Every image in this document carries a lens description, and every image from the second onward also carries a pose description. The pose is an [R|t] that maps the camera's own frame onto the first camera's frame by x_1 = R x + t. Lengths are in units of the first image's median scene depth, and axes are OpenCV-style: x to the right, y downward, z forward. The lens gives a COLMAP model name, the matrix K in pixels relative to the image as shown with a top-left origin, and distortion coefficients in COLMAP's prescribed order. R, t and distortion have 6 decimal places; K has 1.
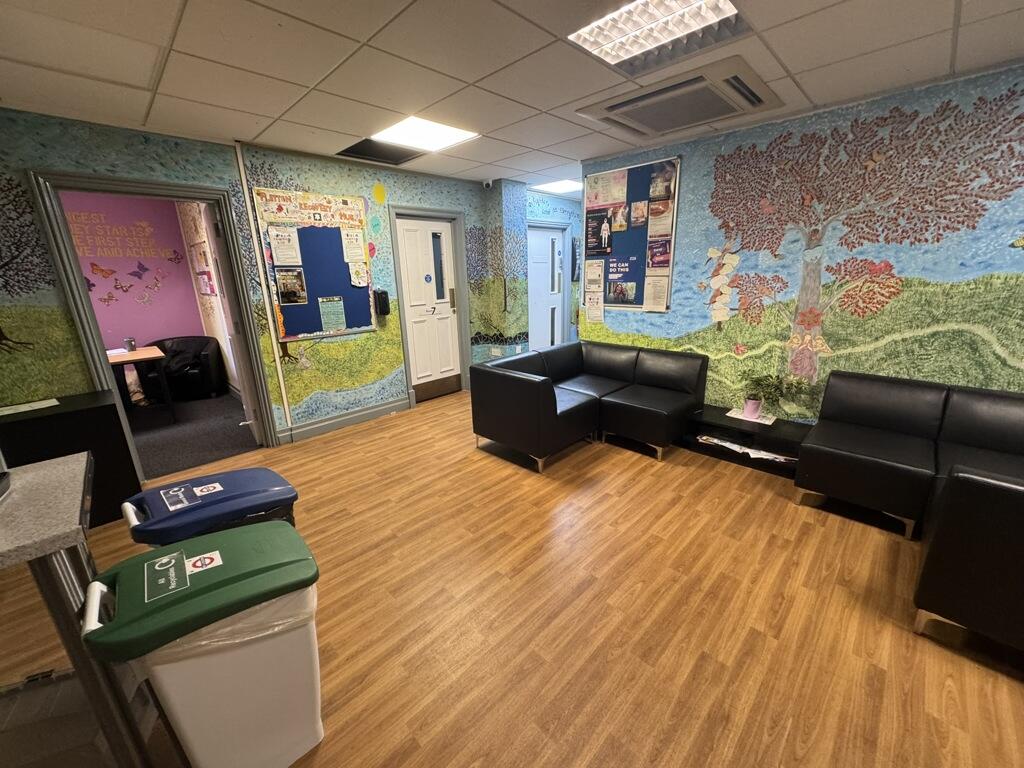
lens RADIAL K [[406.8, 0, 510.2], [0, 406.8, 384.0], [0, 0, 1]] dist [-0.001519, 0.000297]
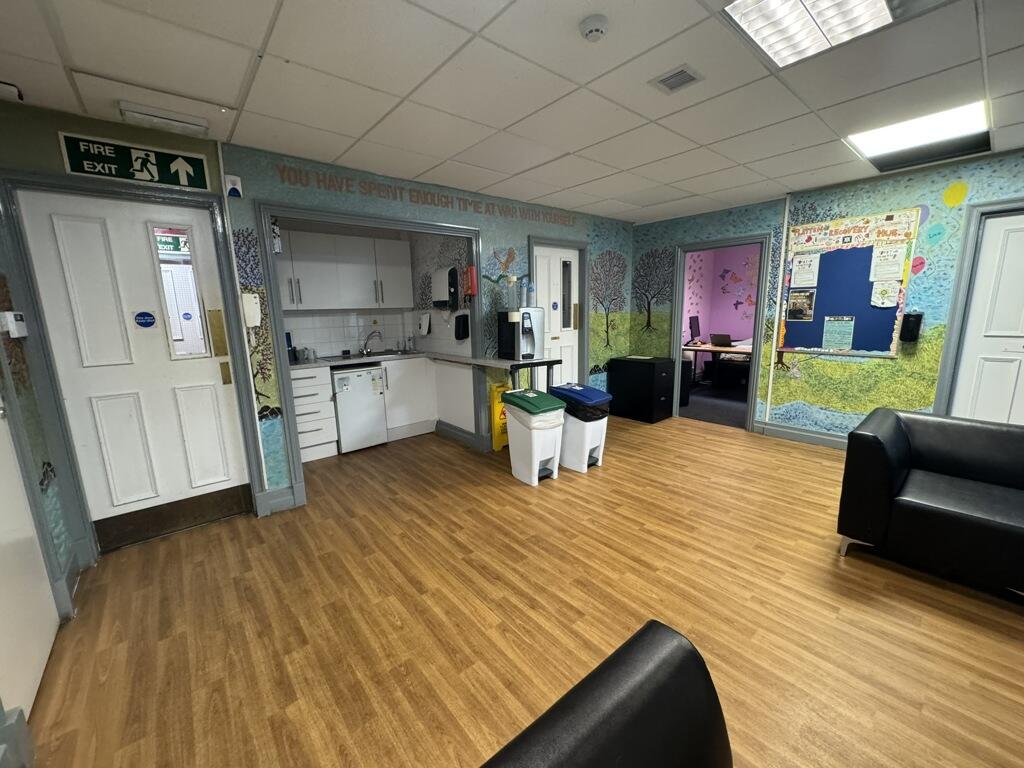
lens RADIAL K [[406.8, 0, 510.2], [0, 406.8, 384.0], [0, 0, 1]] dist [-0.001519, 0.000297]
pose [[-0.088587, 0.209633, -0.973759, 0.696916], [-0.243780, 0.943309, 0.225255, -0.088628], [0.965776, 0.257338, -0.032461, 0.301416]]
